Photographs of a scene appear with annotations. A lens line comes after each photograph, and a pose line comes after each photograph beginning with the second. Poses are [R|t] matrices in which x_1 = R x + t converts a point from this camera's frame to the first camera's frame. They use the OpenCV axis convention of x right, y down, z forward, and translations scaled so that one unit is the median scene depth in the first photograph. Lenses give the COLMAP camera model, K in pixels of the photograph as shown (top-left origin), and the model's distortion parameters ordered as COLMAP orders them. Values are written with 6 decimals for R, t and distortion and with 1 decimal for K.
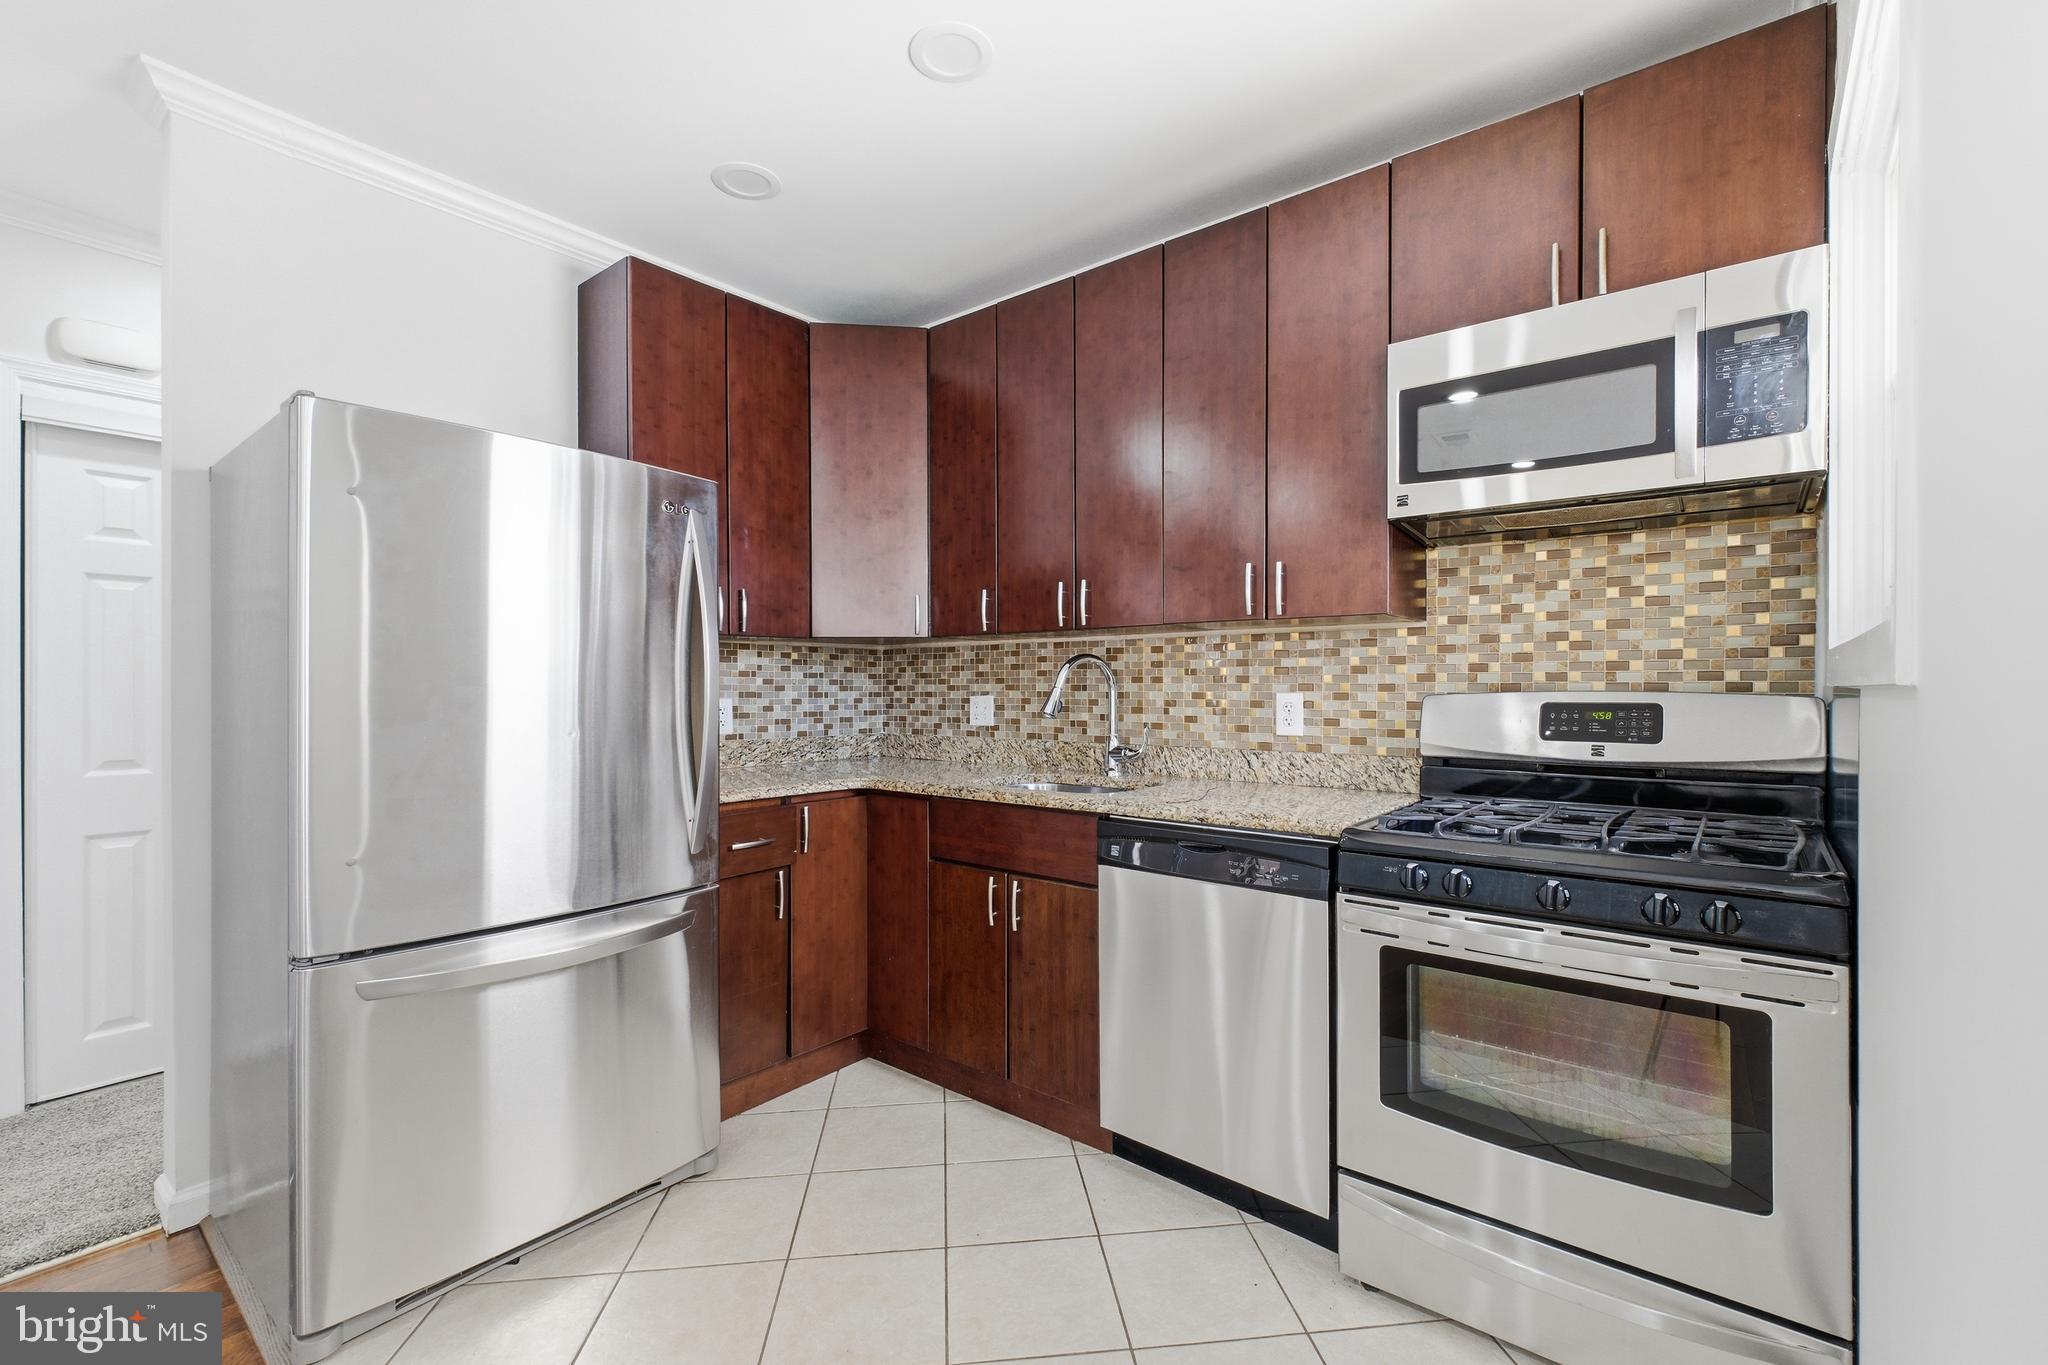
lens RADIAL K [[874.6, 0, 1035.3], [0, 874.6, 688.8], [0, 0, 1]] dist [-0.001178, 0.000600]
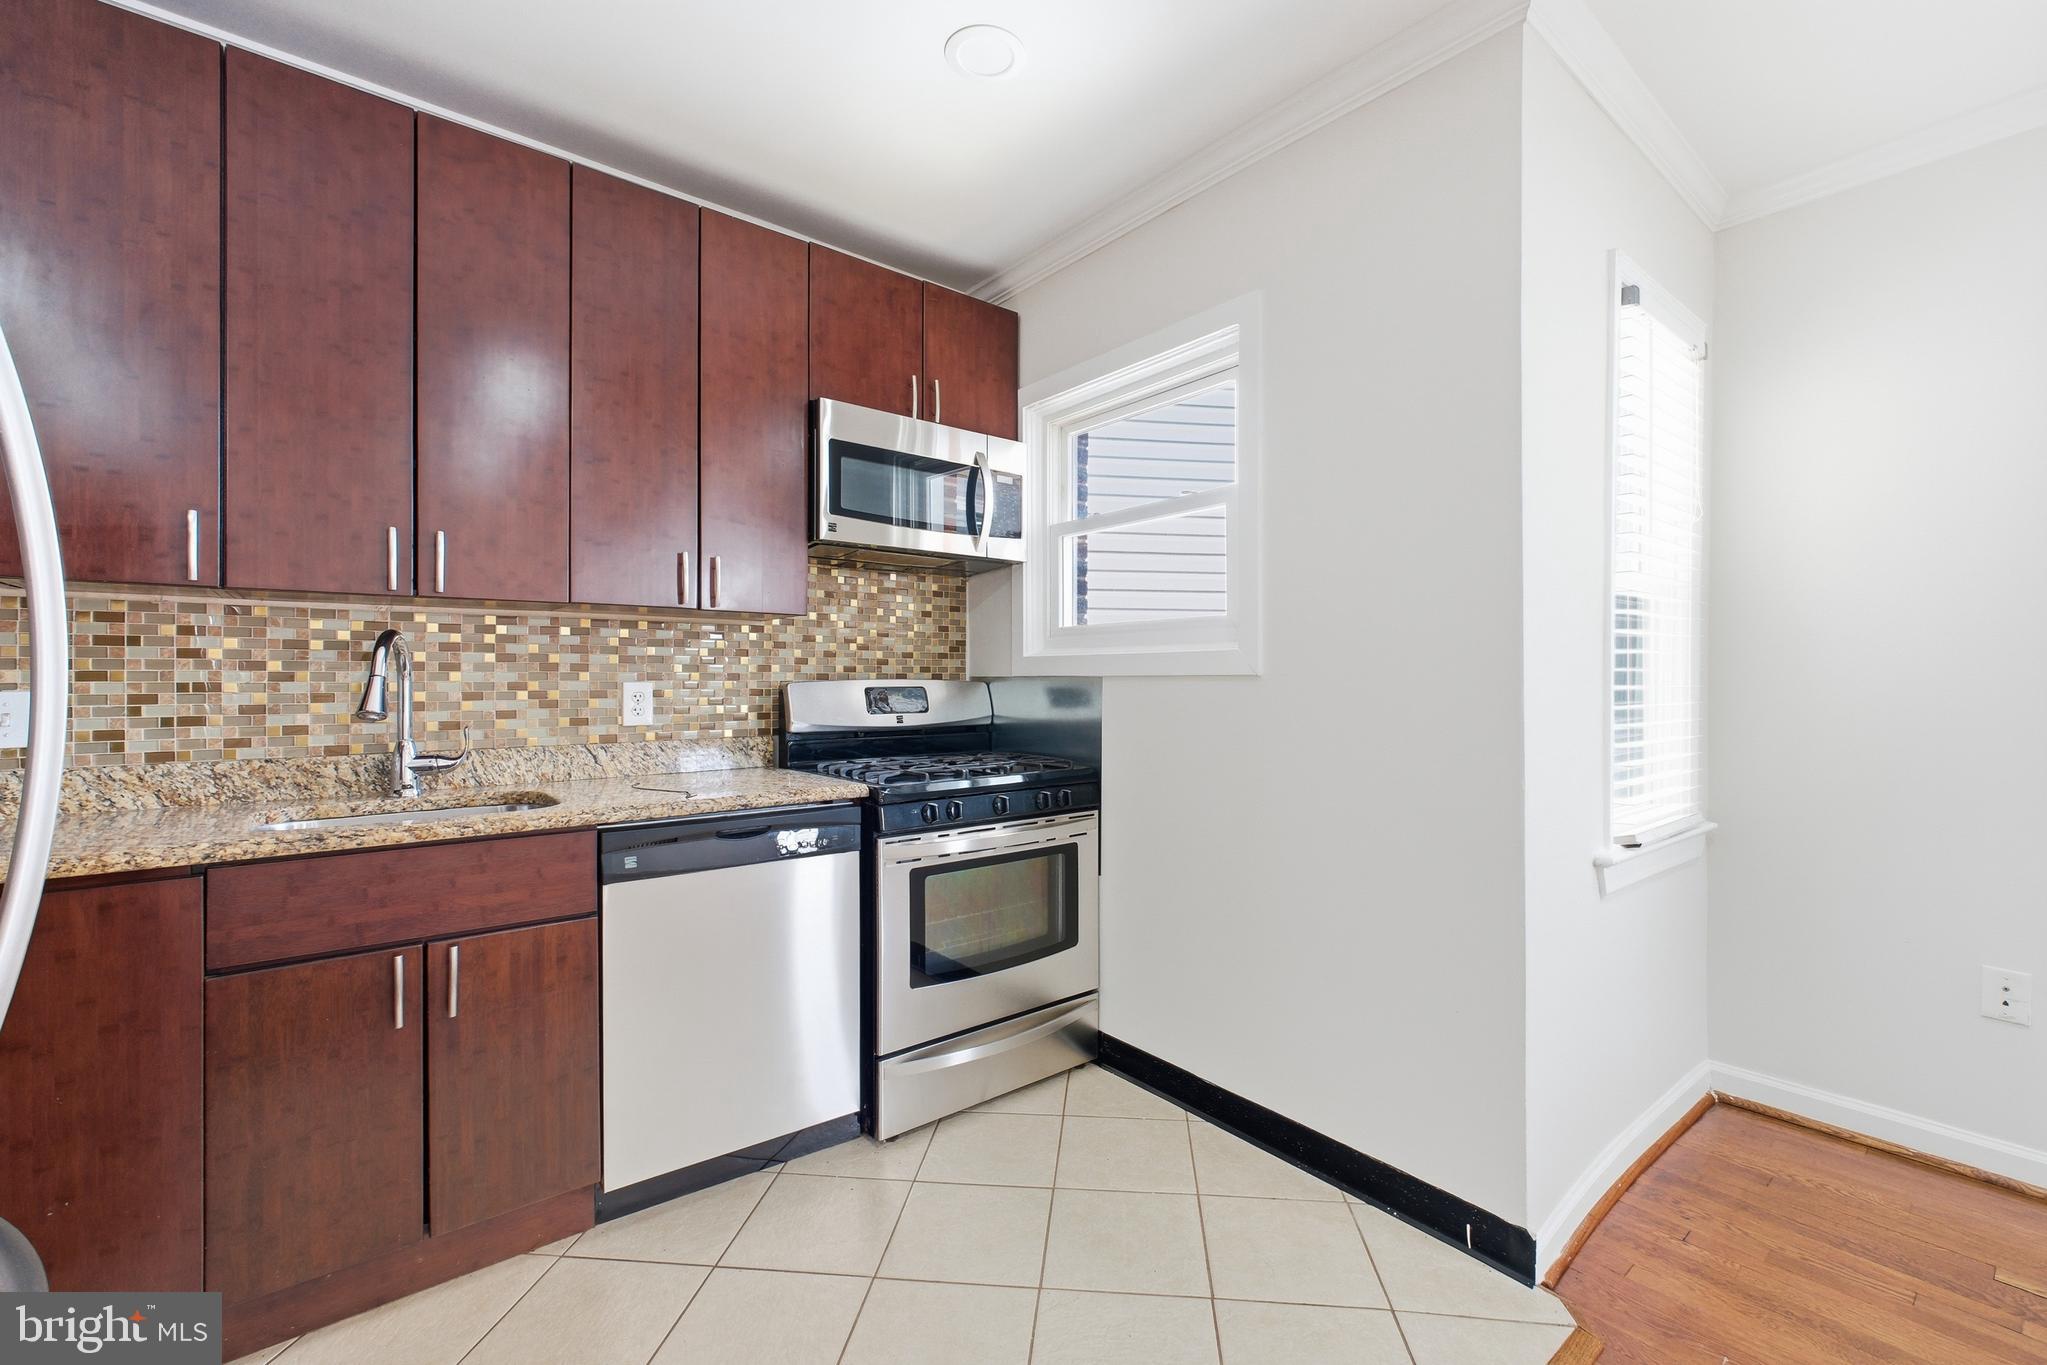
lens RADIAL K [[874.1, 0, 1027.6], [0, 874.1, 679.8], [0, 0, 1]] dist [-0.001178, 0.000600]
pose [[0.204718, -0.002314, 0.978818, -0.601044], [0.001387, 0.999997, 0.002074, 0.000674], [-0.978820, 0.000933, 0.204721, 0.380243]]
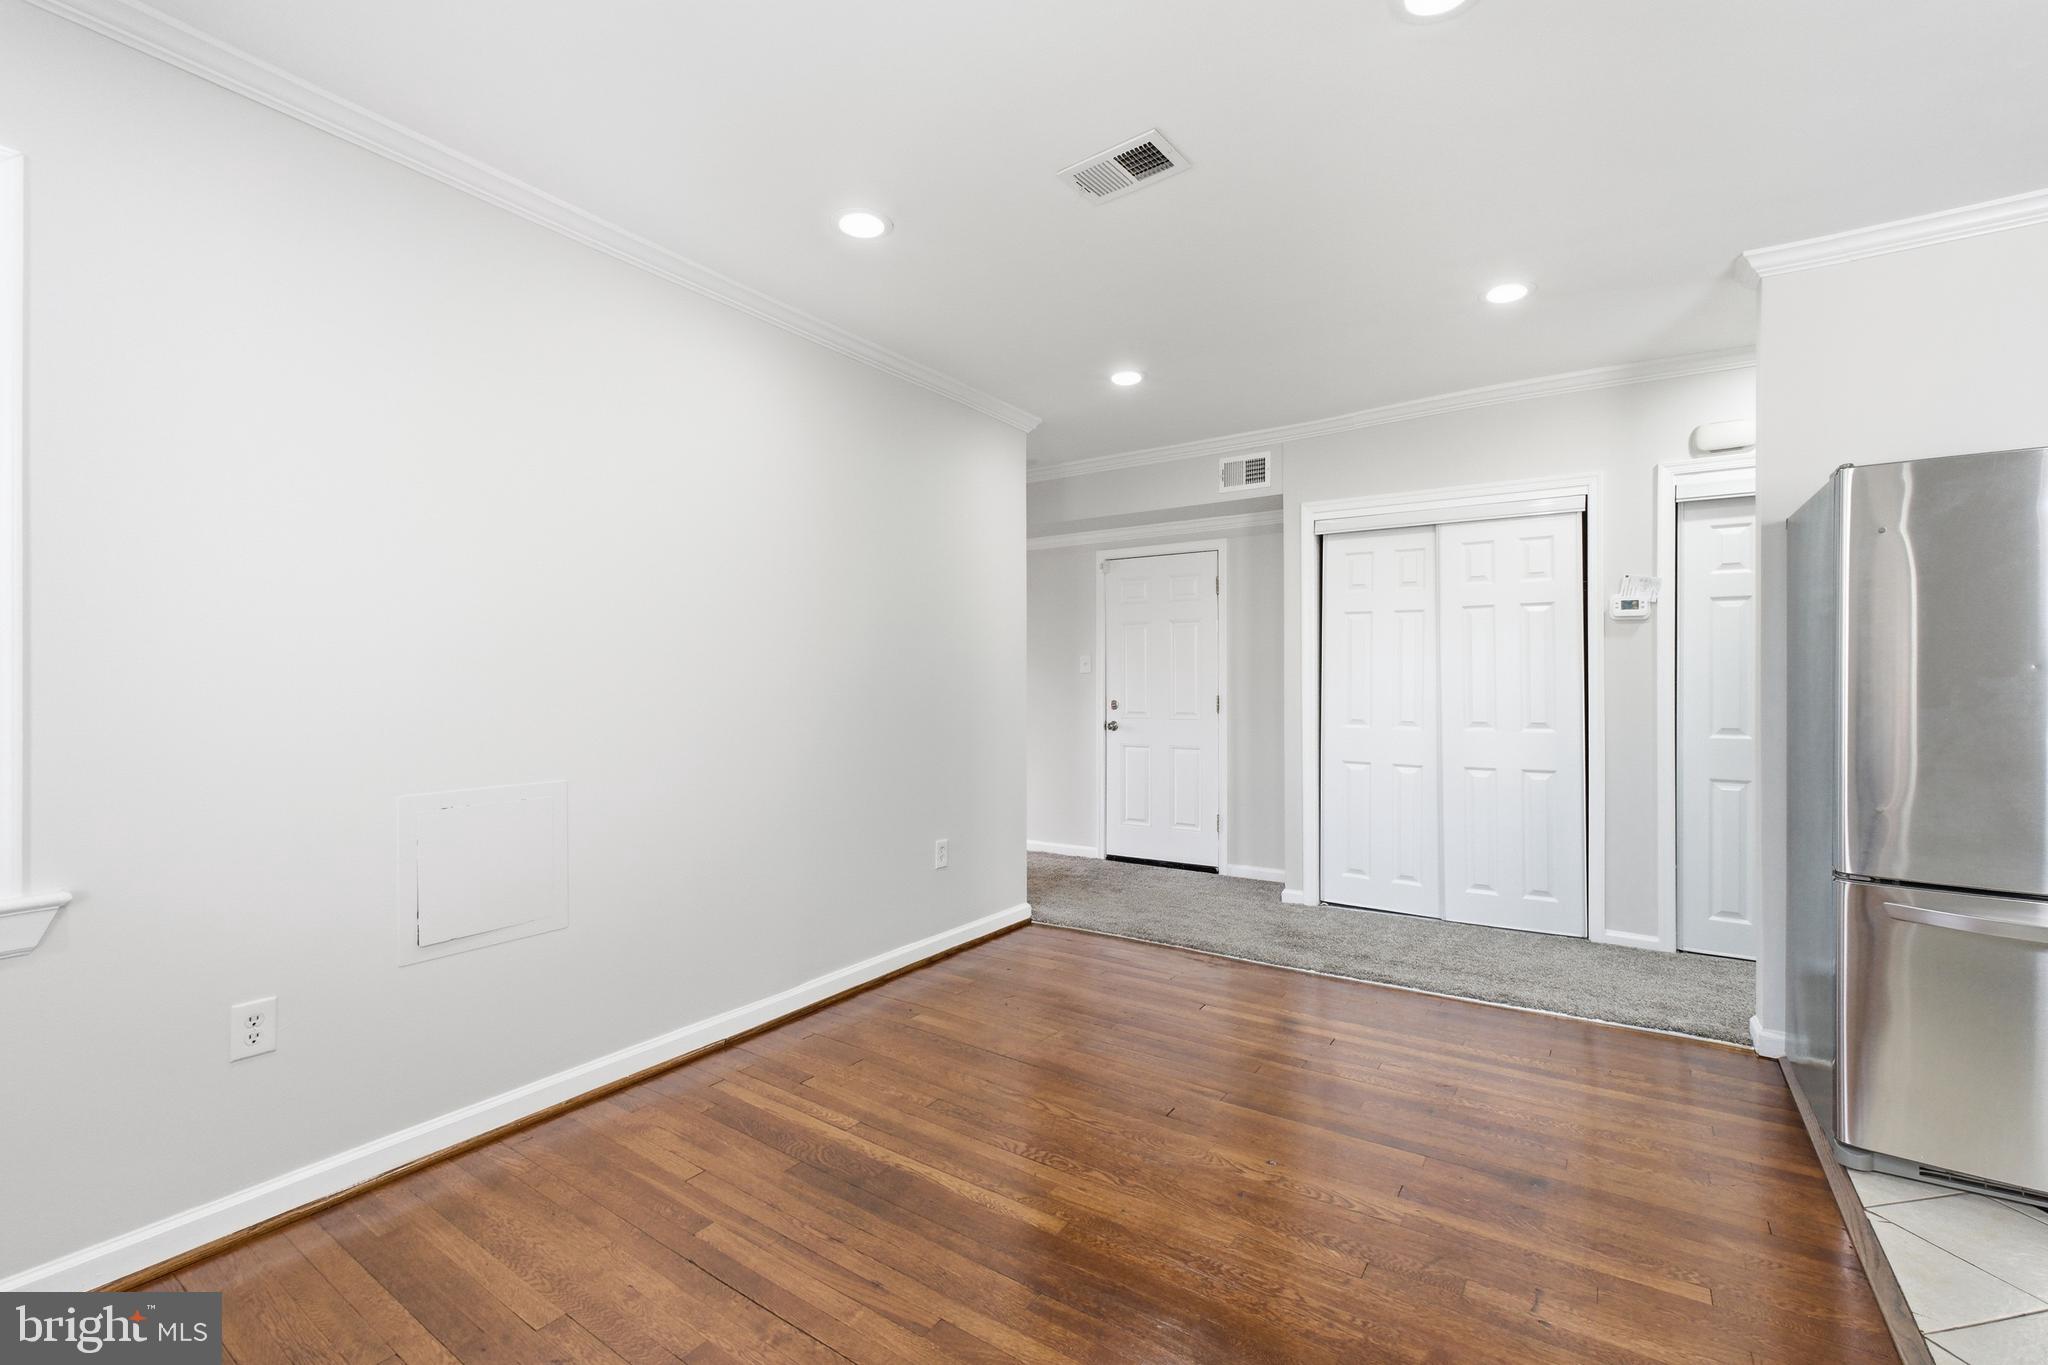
lens RADIAL K [[874.6, 0, 1037.5], [0, 874.6, 673.3], [0, 0, 1]] dist [-0.001178, 0.000600]
pose [[0.087598, -0.000152, -0.996156, 0.277882], [-0.002841, 0.999996, -0.000402, -0.003079], [0.996152, 0.002865, 0.087597, -0.255129]]
